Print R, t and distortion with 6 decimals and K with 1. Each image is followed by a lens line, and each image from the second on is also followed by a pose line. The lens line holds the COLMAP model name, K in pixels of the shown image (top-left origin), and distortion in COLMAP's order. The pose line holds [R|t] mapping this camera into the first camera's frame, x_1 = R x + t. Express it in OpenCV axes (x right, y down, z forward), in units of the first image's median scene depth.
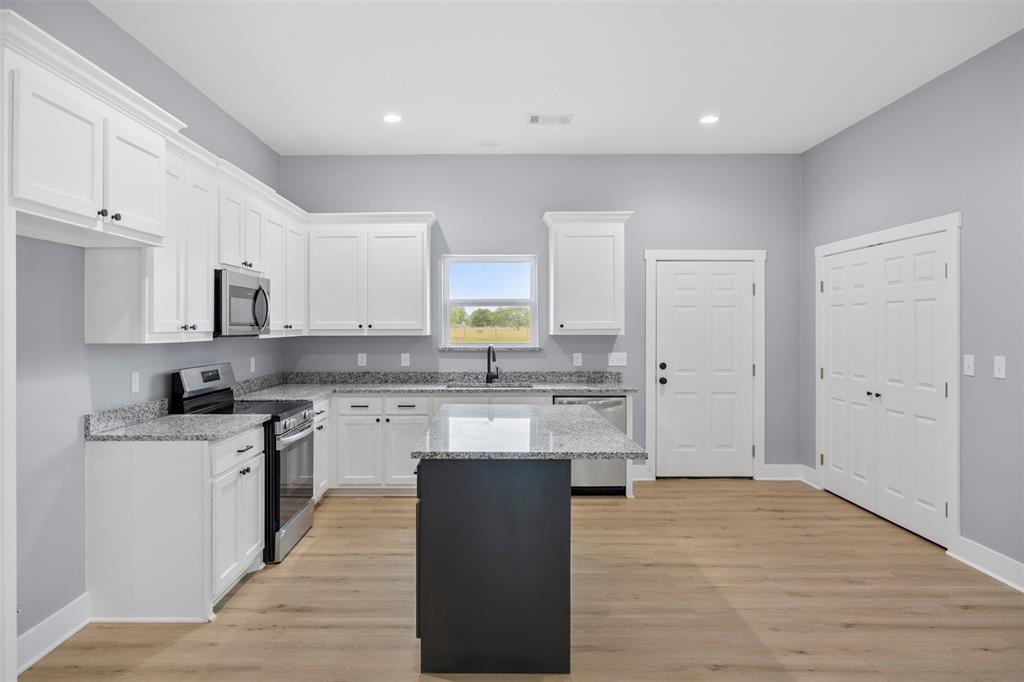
lens RADIAL K [[634.4, 0, 492.0], [0, 634.4, 325.1], [0, 0, 1]] dist [-0.004557, -0.000039]
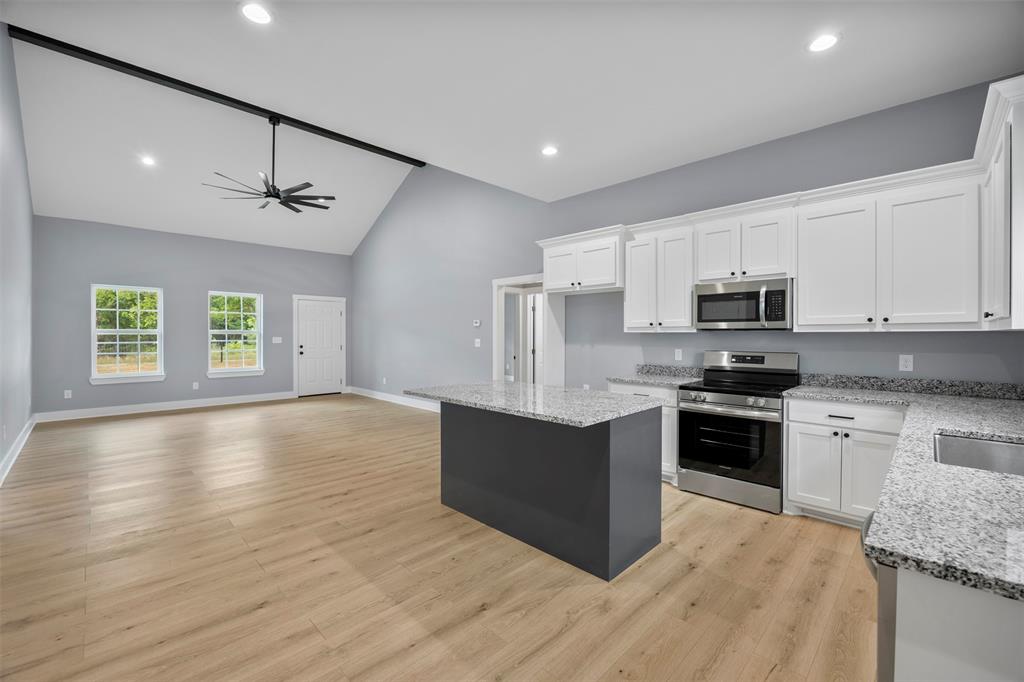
lens RADIAL K [[427.3, 0, 508.7], [0, 427.3, 338.0], [0, 0, 1]] dist [-0.013381, 0.001390]
pose [[-0.707686, 0.007478, -0.706487, 0.426135], [0.002144, 0.999962, 0.008437, 0.020029], [0.706523, 0.004456, -0.707676, 0.988890]]
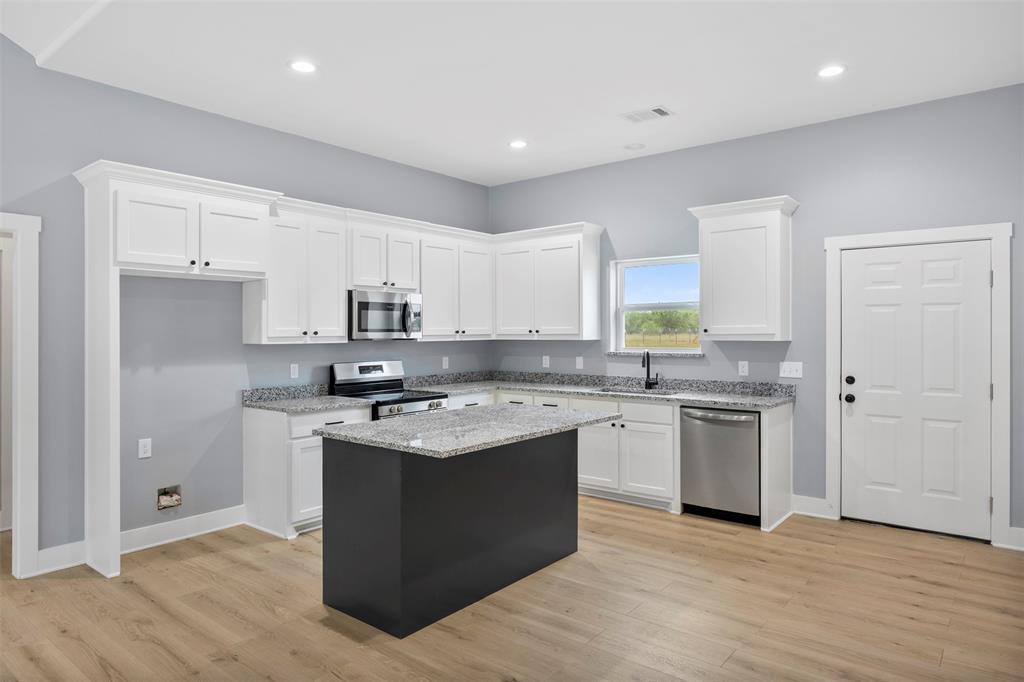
lens RADIAL K [[634.4, 0, 512.0], [0, 634.4, 328.3], [0, 0, 1]] dist [-0.004557, -0.000039]
pose [[0.780276, -0.004109, -0.625422, 0.477621], [0.004033, 0.999991, -0.001538, -0.002047], [0.625423, -0.001322, 0.780285, 0.114910]]
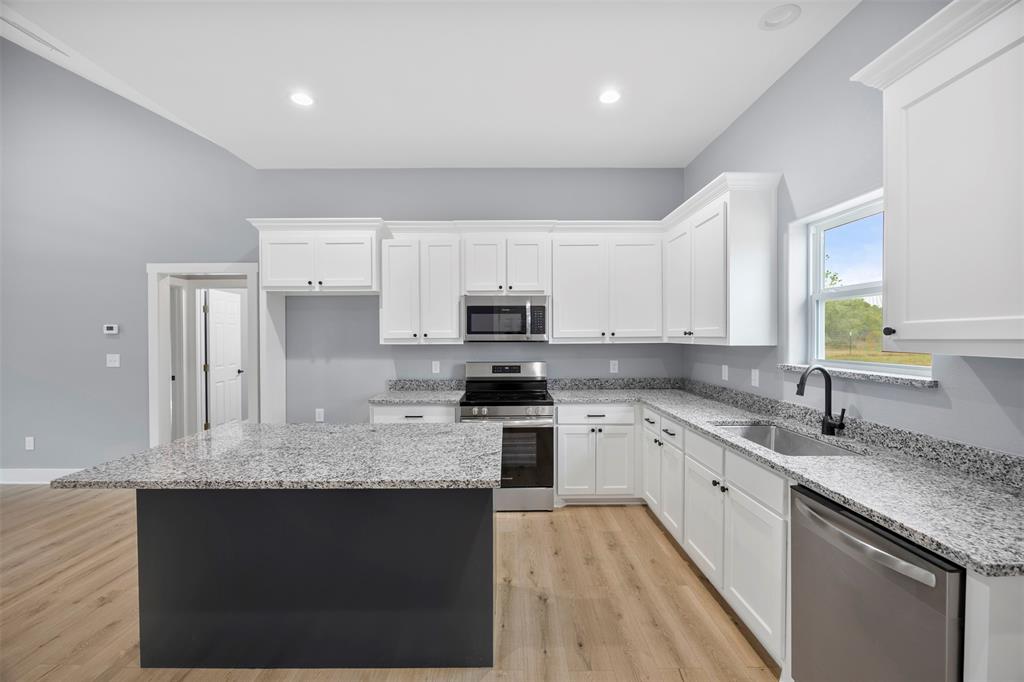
lens RADIAL K [[427.3, 0, 510.9], [0, 427.3, 339.9], [0, 0, 1]] dist [-0.013381, 0.001390]
pose [[0.007207, 0.012664, -0.999894, 0.393858], [0.006764, 0.999896, 0.012712, 0.001651], [0.999951, -0.006855, 0.007120, 0.775665]]
